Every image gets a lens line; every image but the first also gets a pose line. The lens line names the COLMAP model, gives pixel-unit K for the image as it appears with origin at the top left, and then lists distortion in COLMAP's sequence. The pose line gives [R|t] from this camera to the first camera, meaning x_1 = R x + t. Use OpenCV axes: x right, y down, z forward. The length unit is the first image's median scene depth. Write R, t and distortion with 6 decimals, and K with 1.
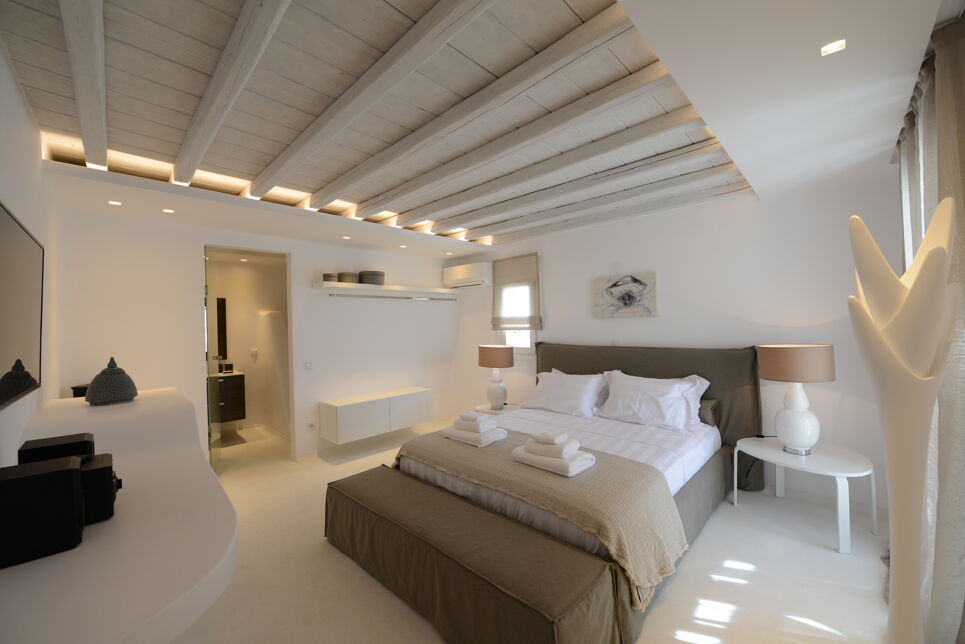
lens RADIAL K [[376.4, 0, 483.2], [0, 376.4, 321.6], [0, 0, 1]] dist [-0.000576, -0.000278]
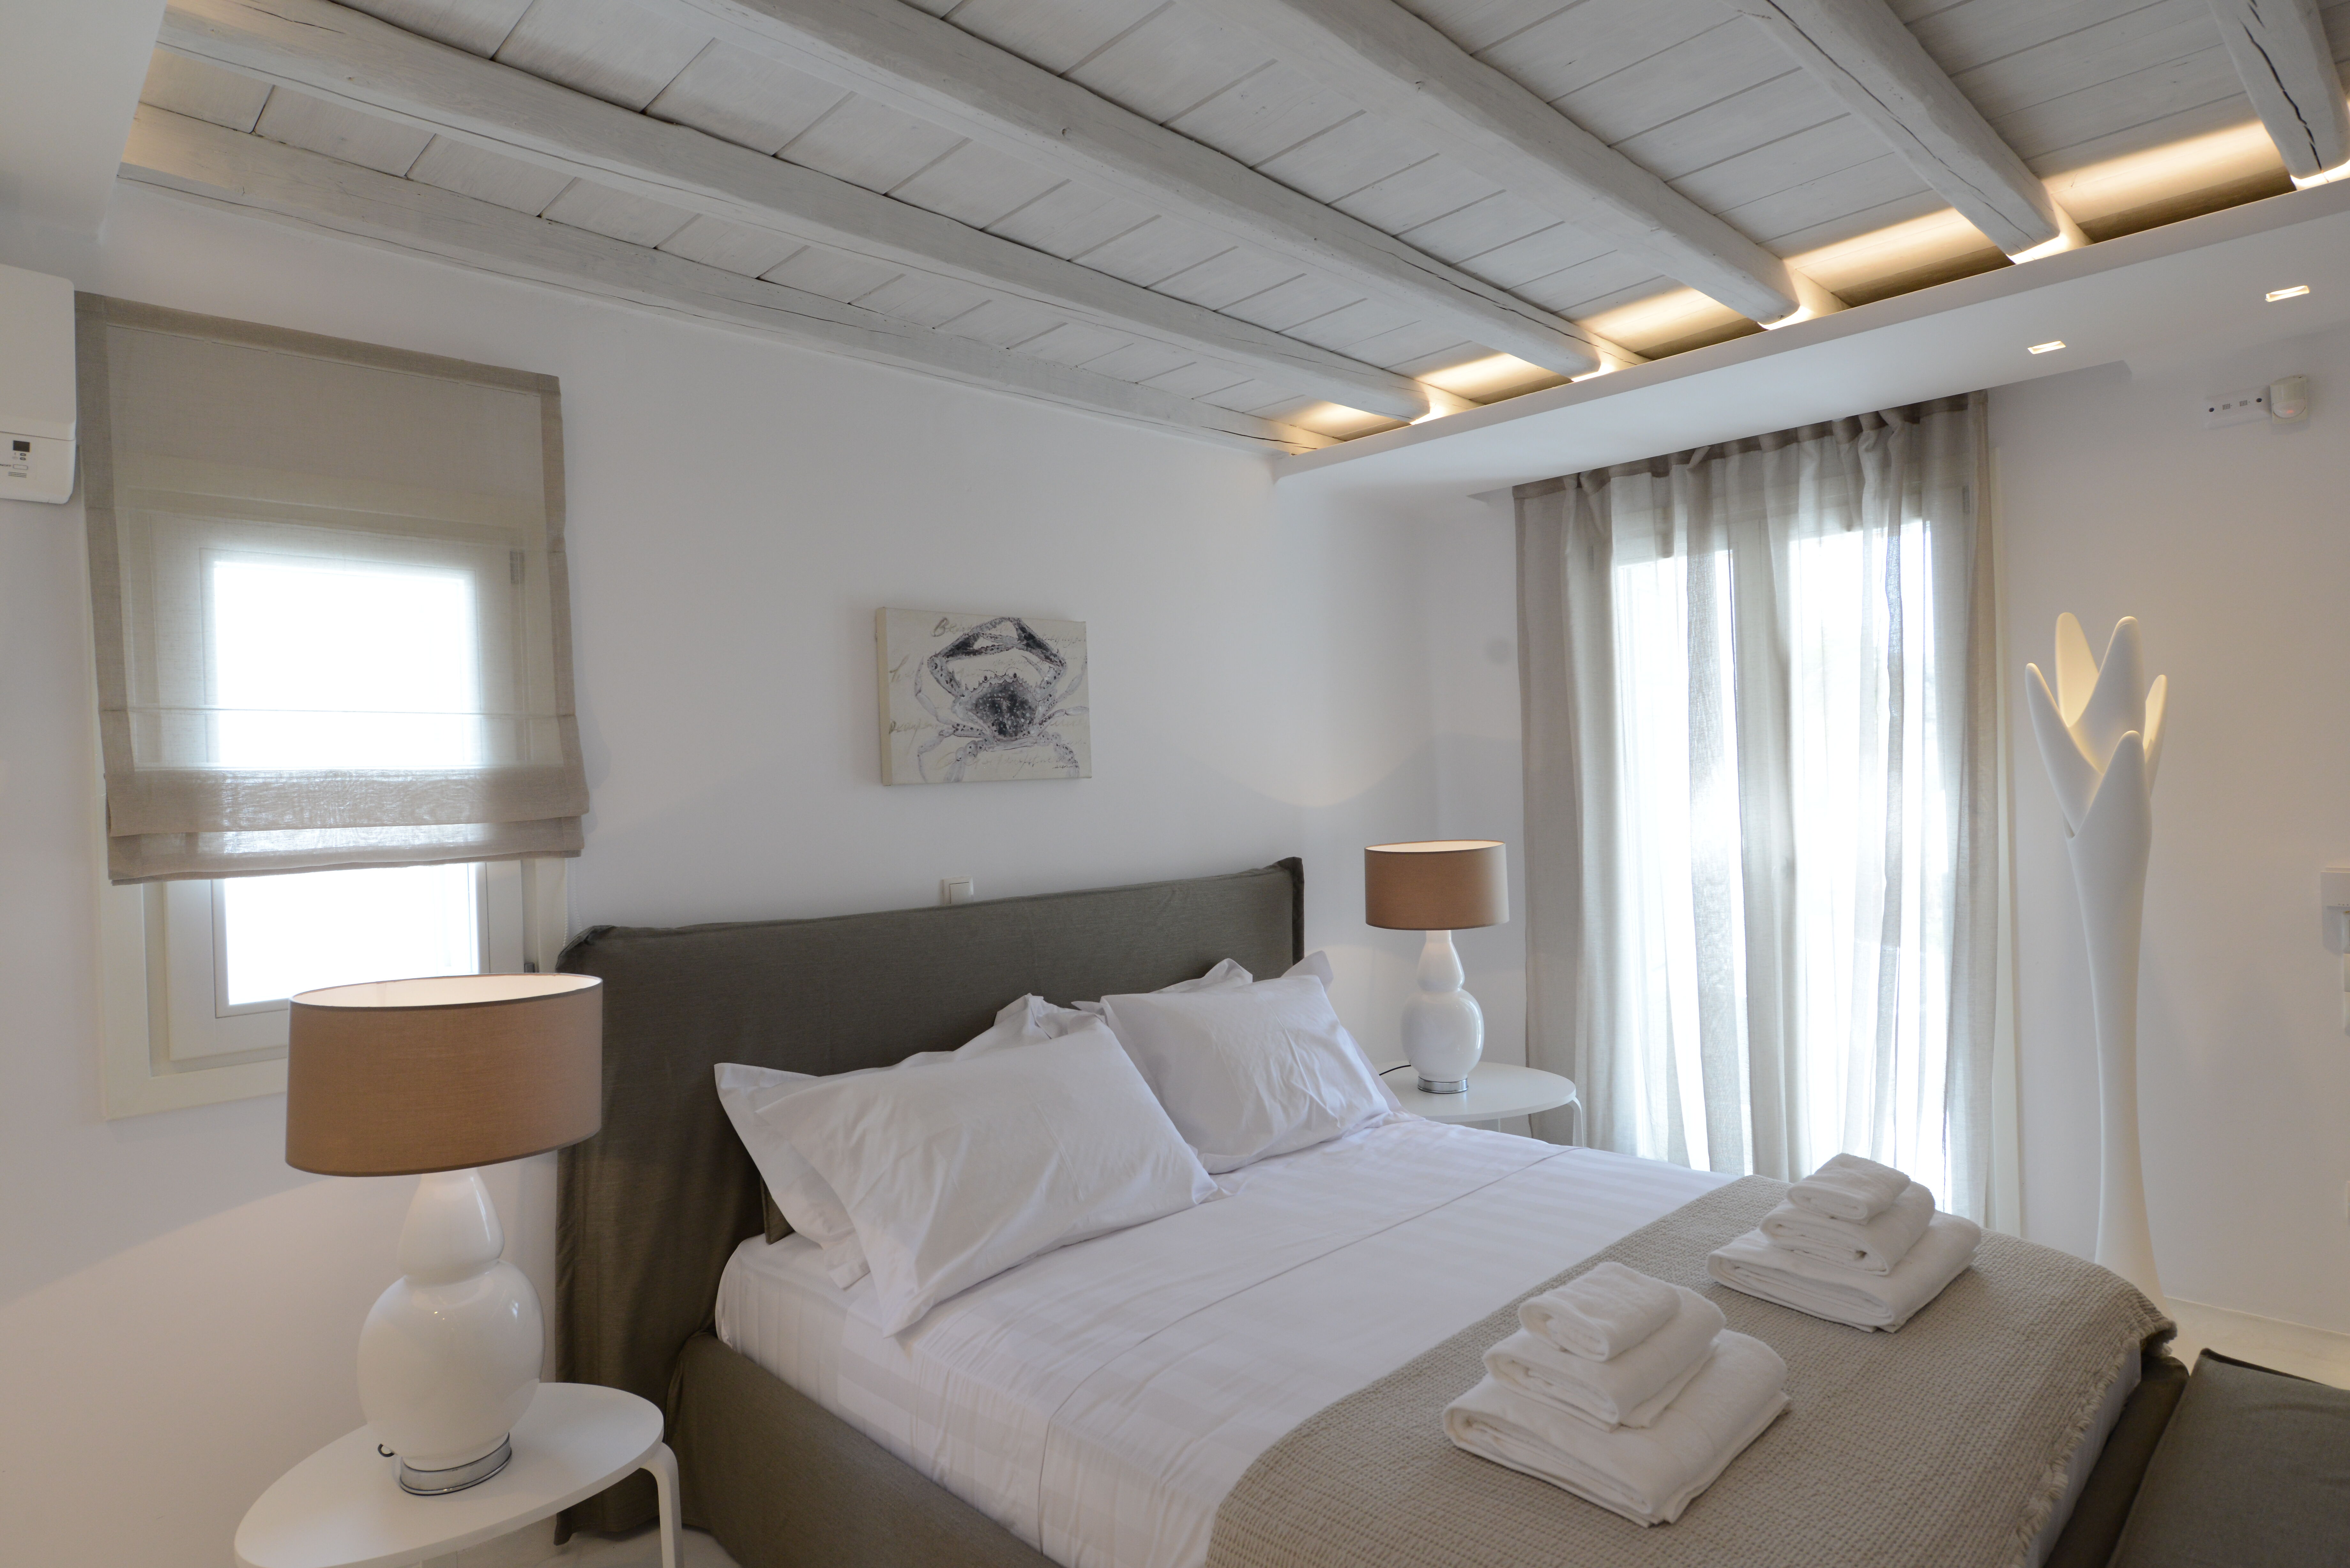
lens RADIAL K [[1303.5, 0, 1176.4], [0, 1303.5, 782.0], [0, 0, 1]] dist [0.003089, 0.000460]
pose [[0.037997, 0.019094, 0.999095, -0.477598], [0.022864, 0.999539, -0.019973, 0.008594], [-0.999016, 0.023602, 0.037543, 0.838400]]
